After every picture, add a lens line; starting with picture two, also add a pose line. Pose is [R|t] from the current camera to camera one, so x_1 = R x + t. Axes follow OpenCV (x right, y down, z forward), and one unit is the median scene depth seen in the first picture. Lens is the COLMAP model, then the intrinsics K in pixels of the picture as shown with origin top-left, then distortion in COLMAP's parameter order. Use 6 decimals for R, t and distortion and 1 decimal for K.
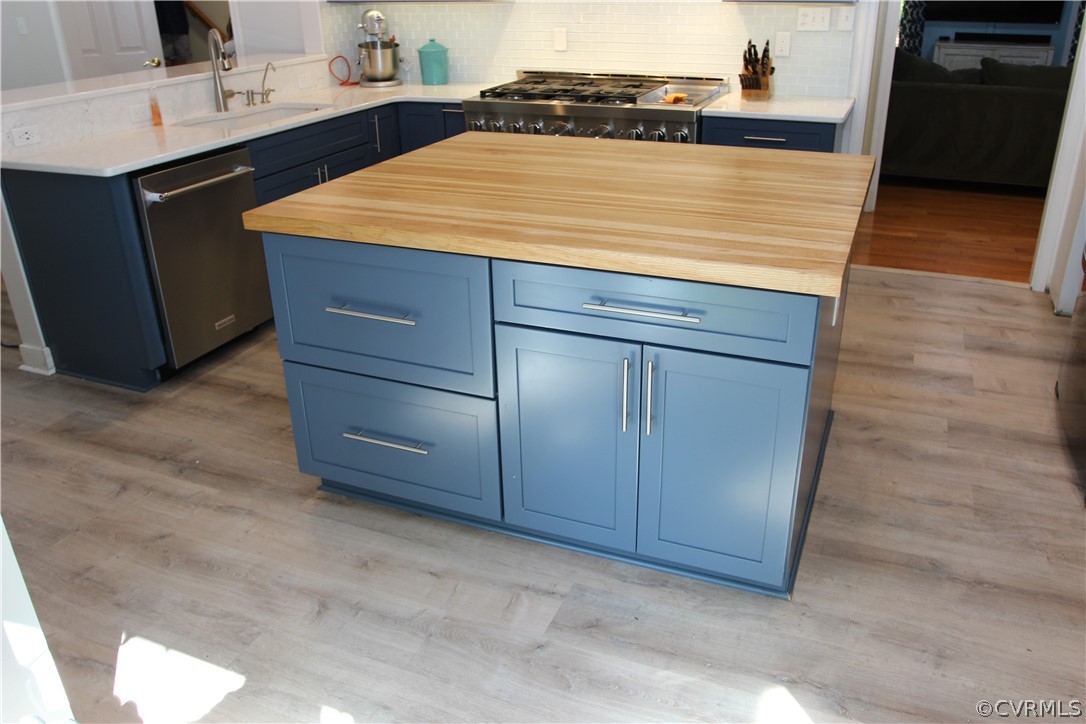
lens RADIAL K [[844.5, 0, 559.5], [0, 844.5, 352.7], [0, 0, 1]] dist [-0.086650, 0.039927]
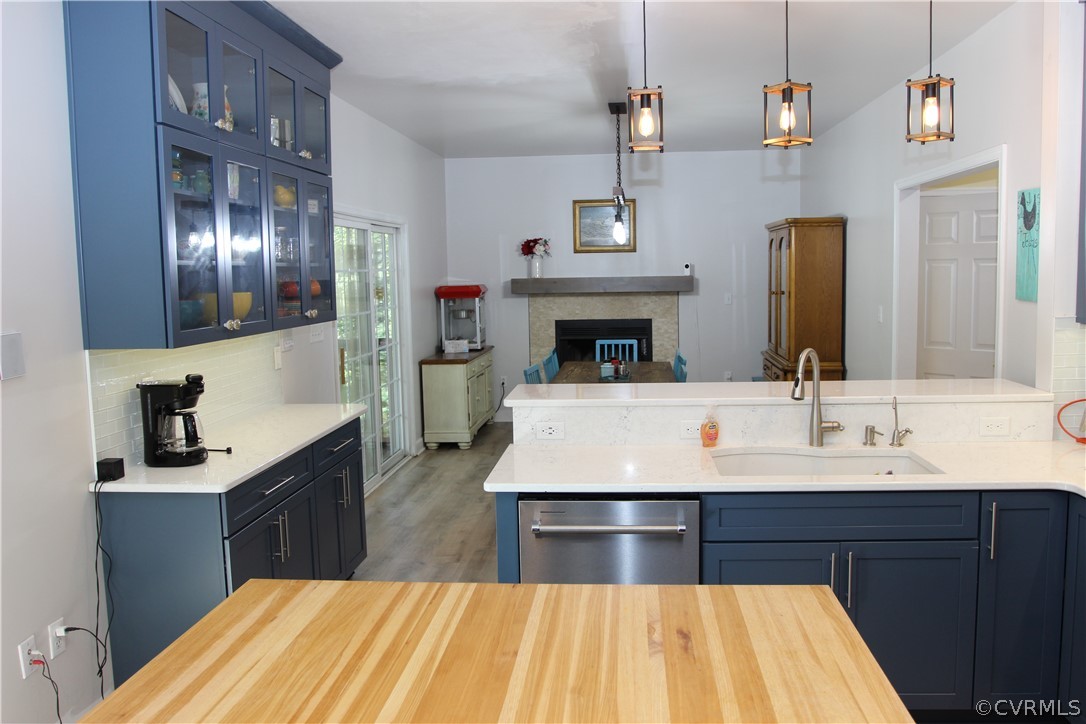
lens RADIAL K [[844.5, 0, 559.5], [0, 844.5, 352.7], [0, 0, 1]] dist [-0.086650, 0.039927]
pose [[0.298995, 0.097590, -0.949251, 0.258764], [-0.377624, 0.925654, -0.023780, -0.246829], [0.876357, 0.365570, 0.313619, 0.470615]]
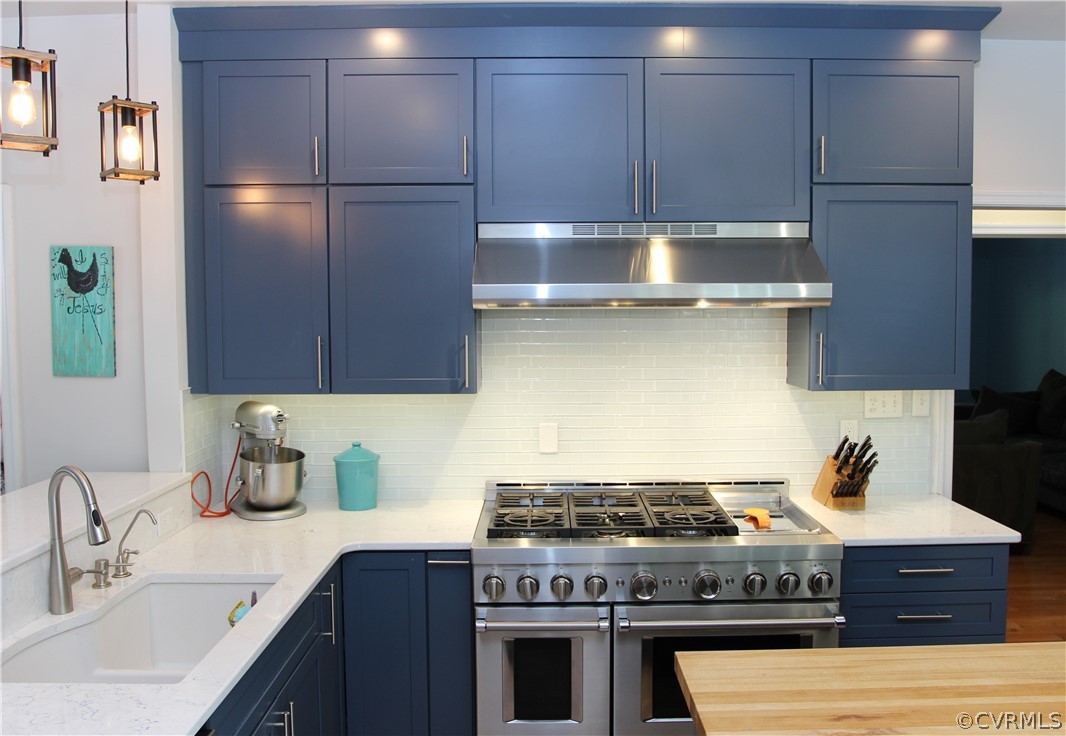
lens RADIAL K [[856.6, 0, 547.4], [0, 856.6, 366.5], [0, 0, 1]] dist [-0.069037, 0.001381]
pose [[0.925791, -0.018938, 0.377560, -0.298697], [0.152298, 0.932793, -0.326652, -0.204591], [-0.346000, 0.359913, 0.866456, 0.359663]]
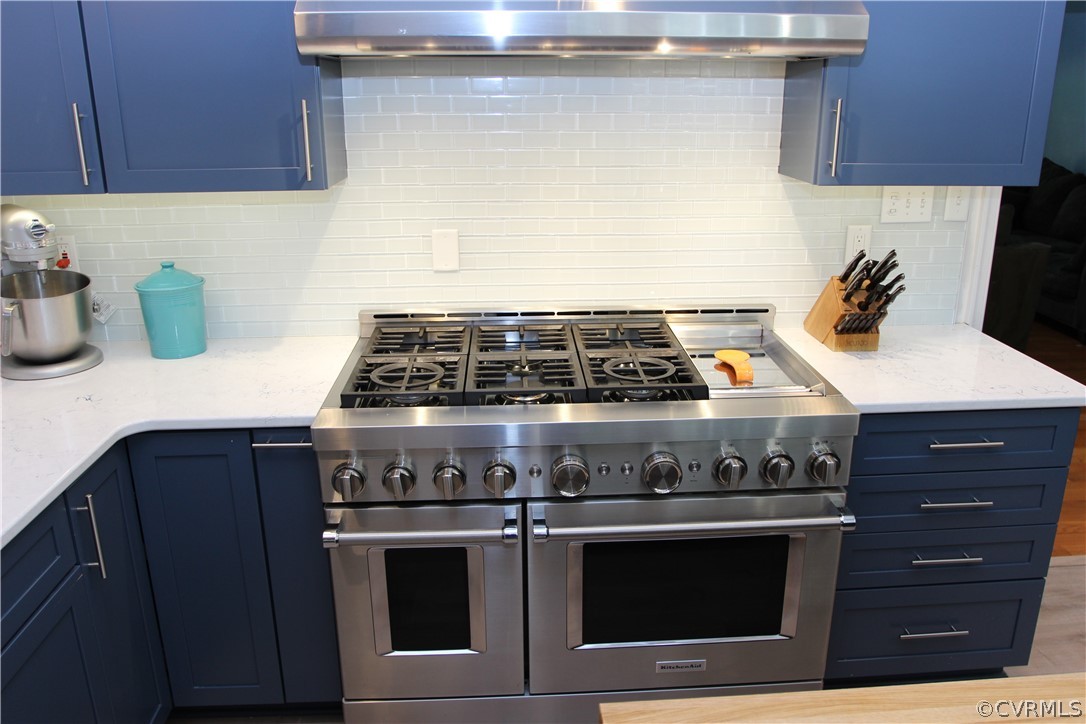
lens RADIAL K [[844.5, 0, 559.5], [0, 844.5, 352.7], [0, 0, 1]] dist [-0.086650, 0.039927]
pose [[0.899713, -0.119407, 0.419832, -0.172538], [0.171729, 0.981118, -0.088974, -0.273387], [-0.401281, 0.152148, 0.903230, 0.549114]]
